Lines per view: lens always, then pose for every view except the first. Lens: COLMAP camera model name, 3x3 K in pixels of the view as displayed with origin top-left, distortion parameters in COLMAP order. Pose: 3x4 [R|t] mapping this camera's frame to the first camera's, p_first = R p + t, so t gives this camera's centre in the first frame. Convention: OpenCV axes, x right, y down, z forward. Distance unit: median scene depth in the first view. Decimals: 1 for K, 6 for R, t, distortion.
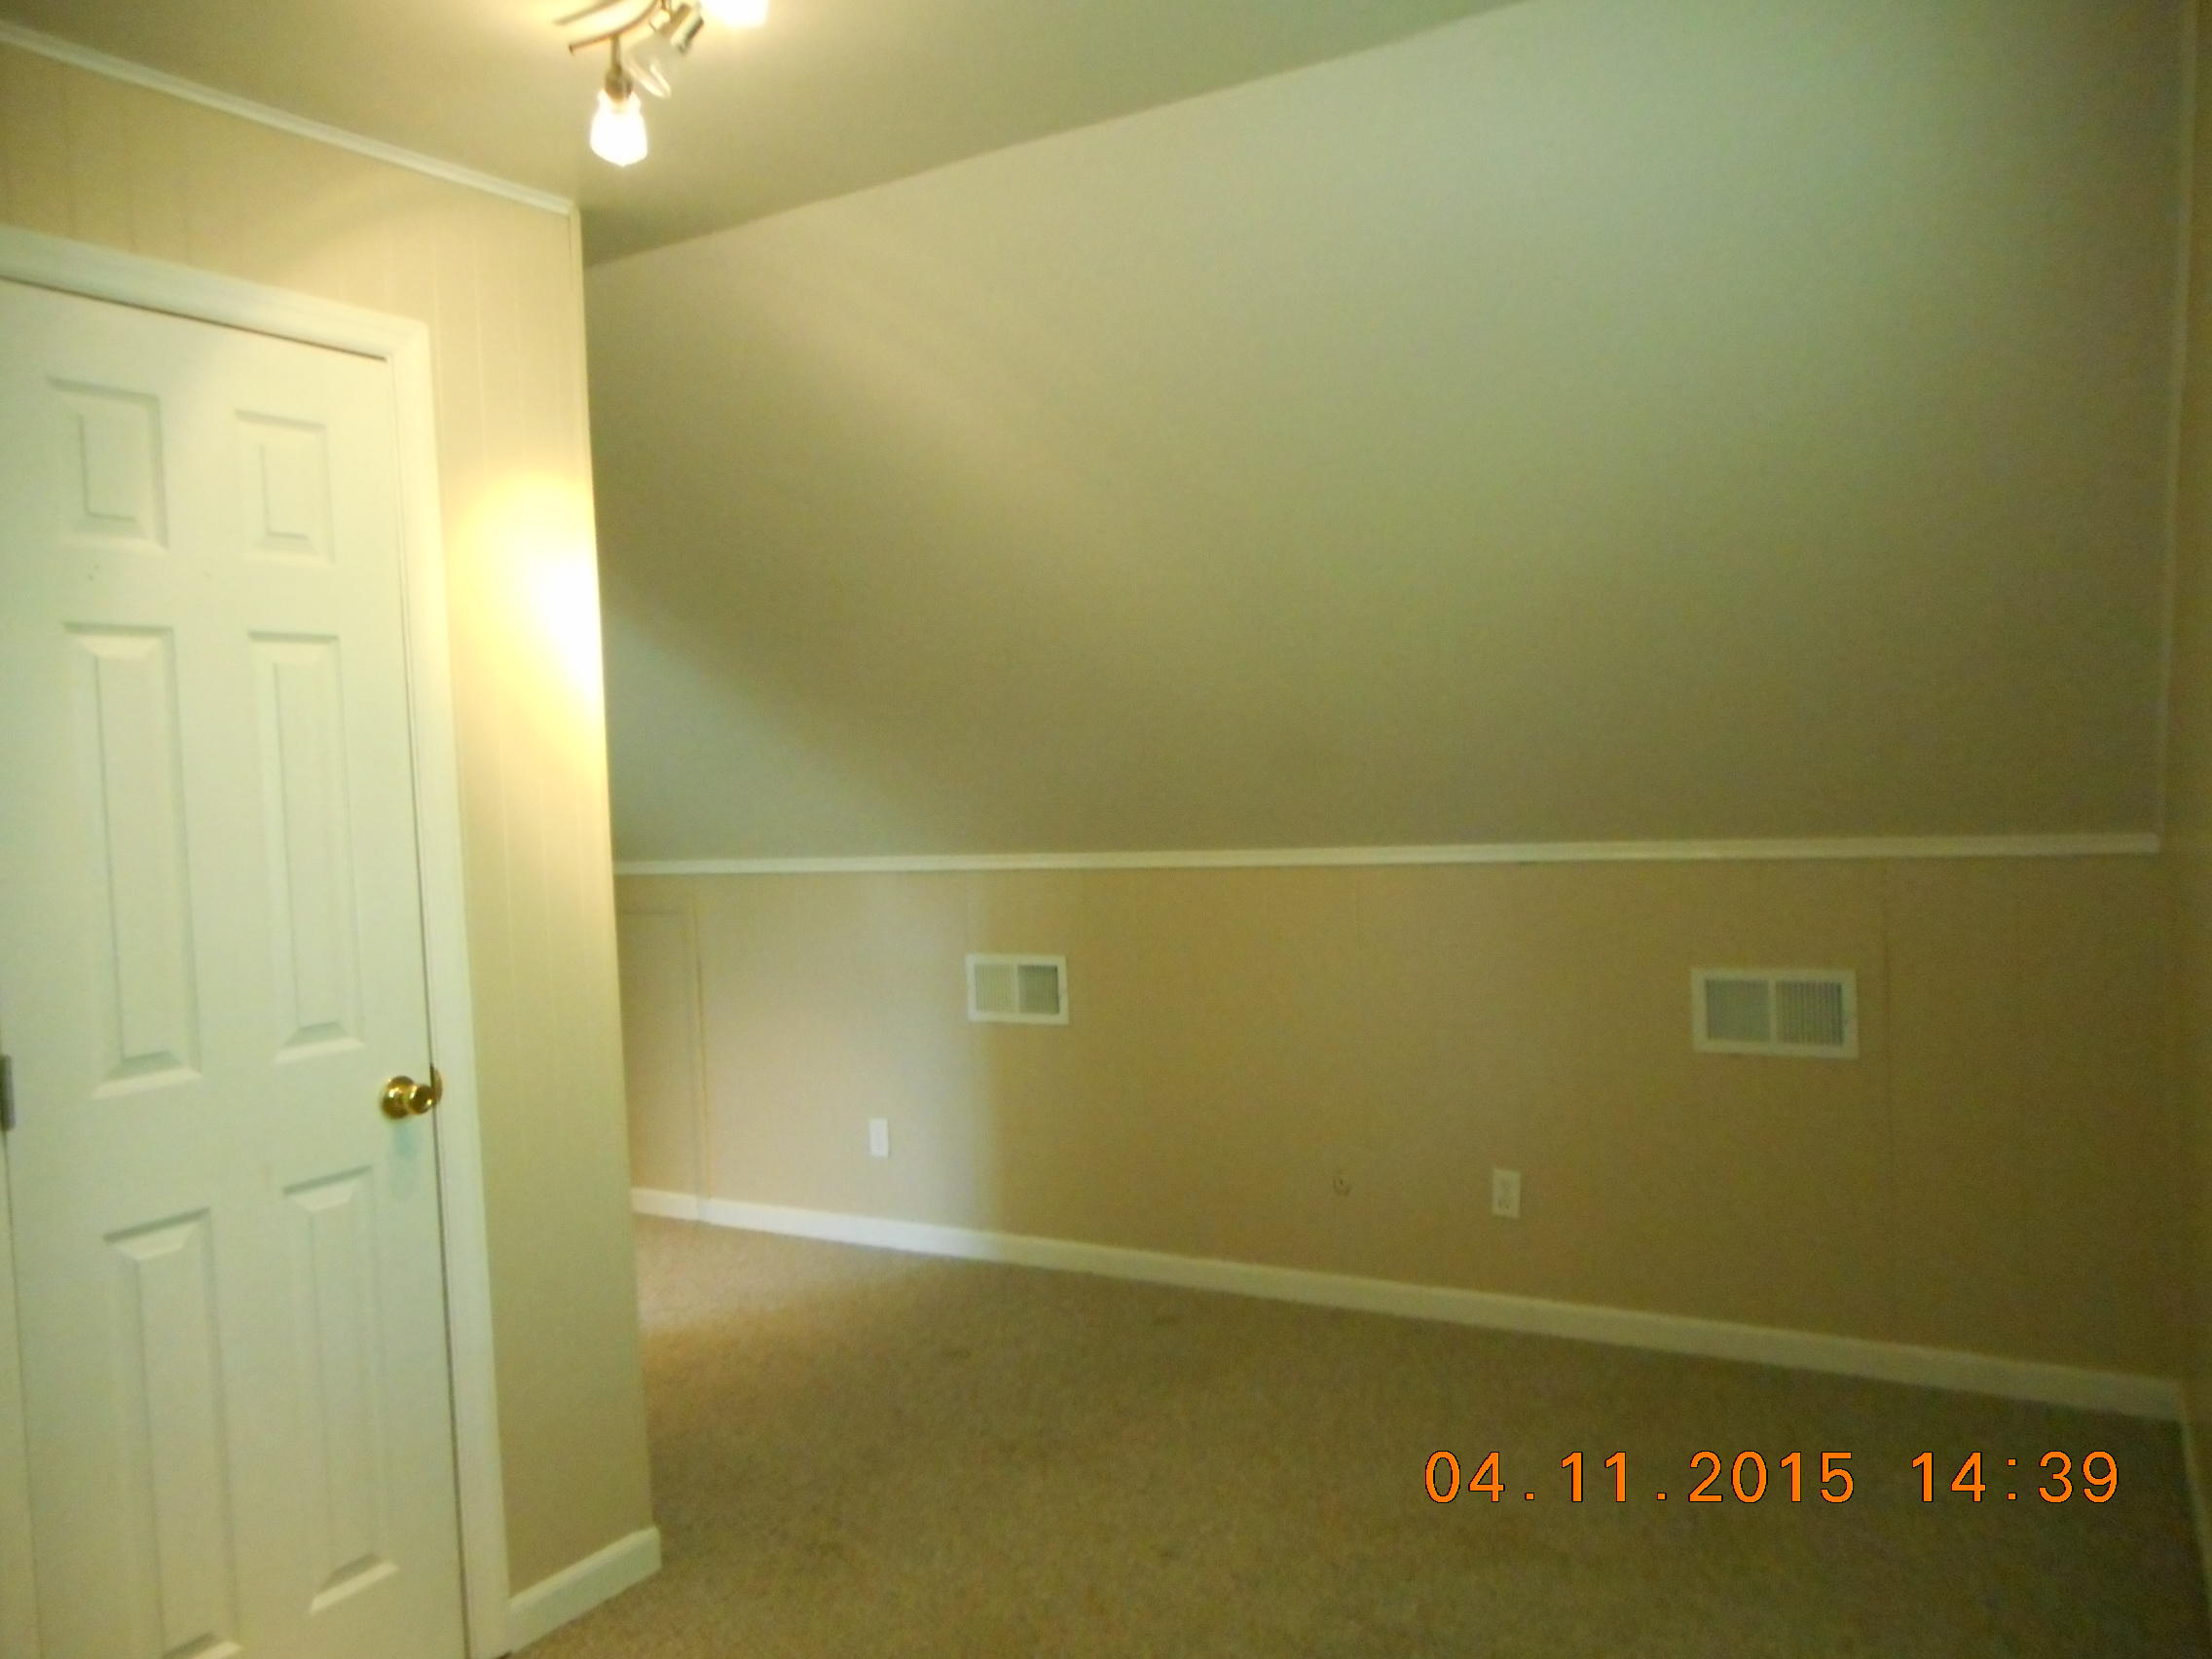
lens RADIAL K [[1661.2, 0, 1108.3], [0, 1661.2, 830.1], [0, 0, 1]] dist [-0.006798, -0.015273]
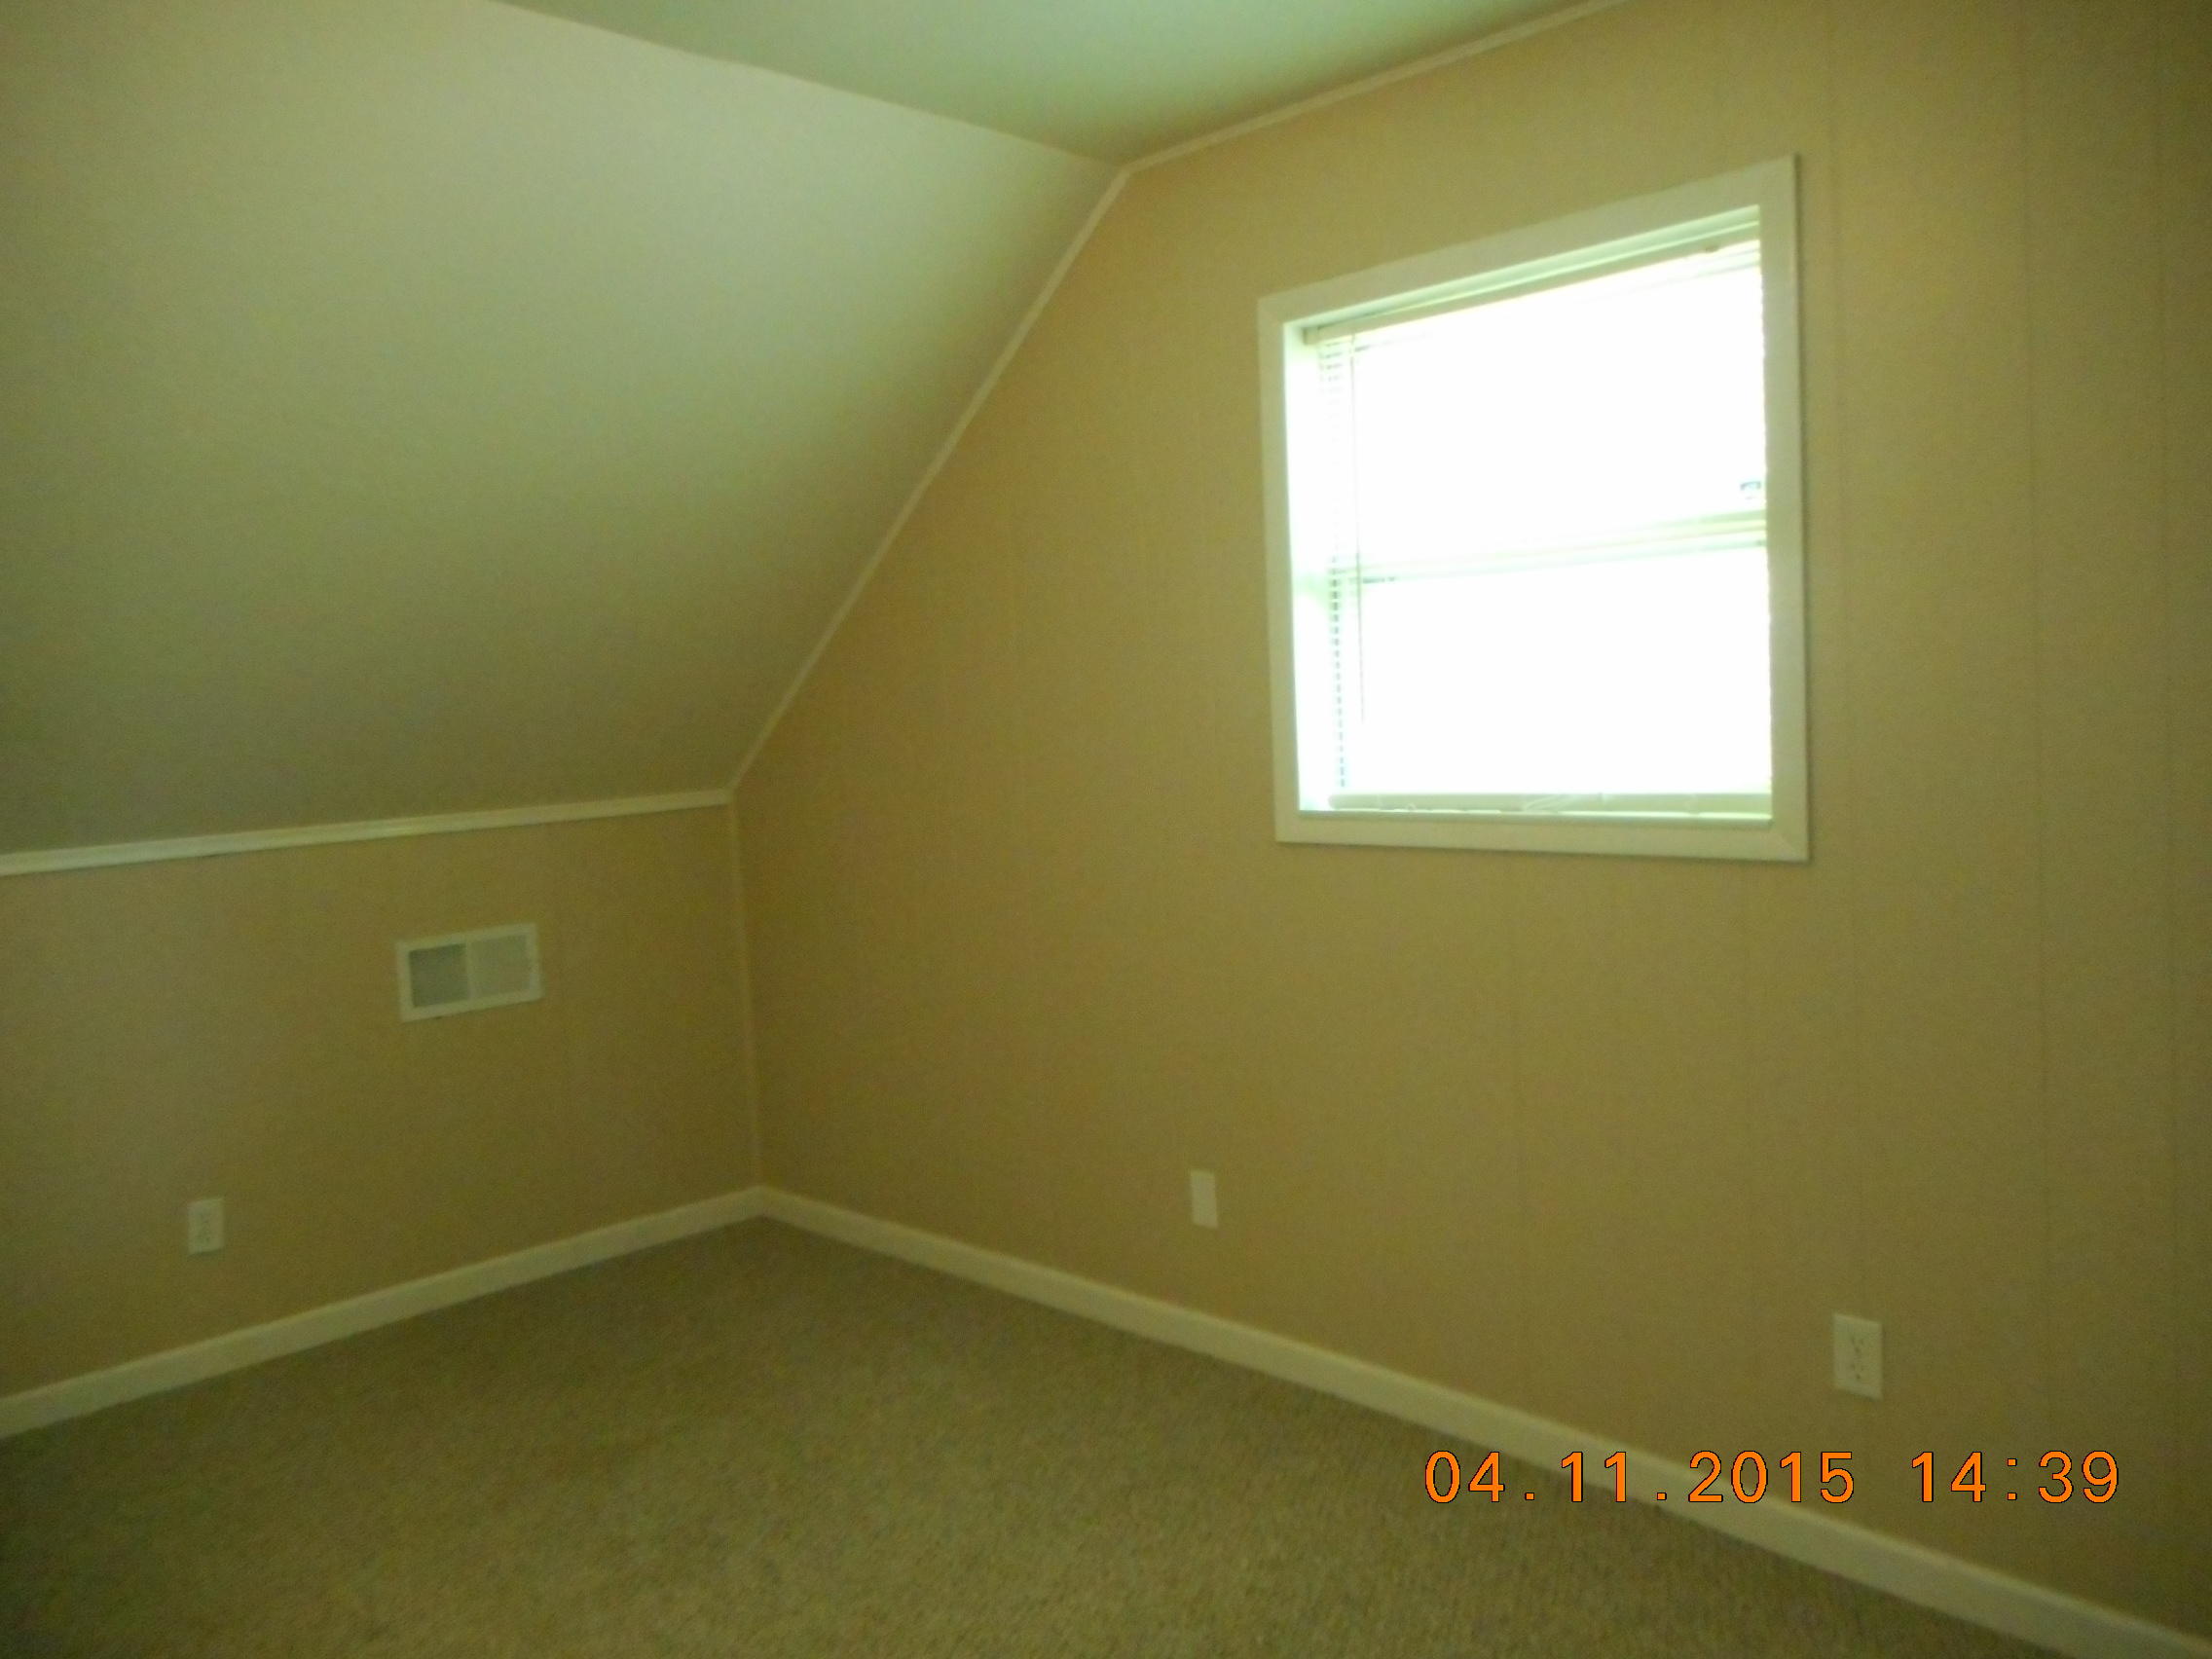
lens RADIAL K [[1661.2, 0, 1109.9], [0, 1661.2, 830.0], [0, 0, 1]] dist [-0.006798, -0.015273]
pose [[0.234015, -0.046285, 0.971131, -0.556624], [0.075622, 0.996707, 0.029281, 0.017464], [-0.969288, 0.066587, 0.236744, 0.330091]]
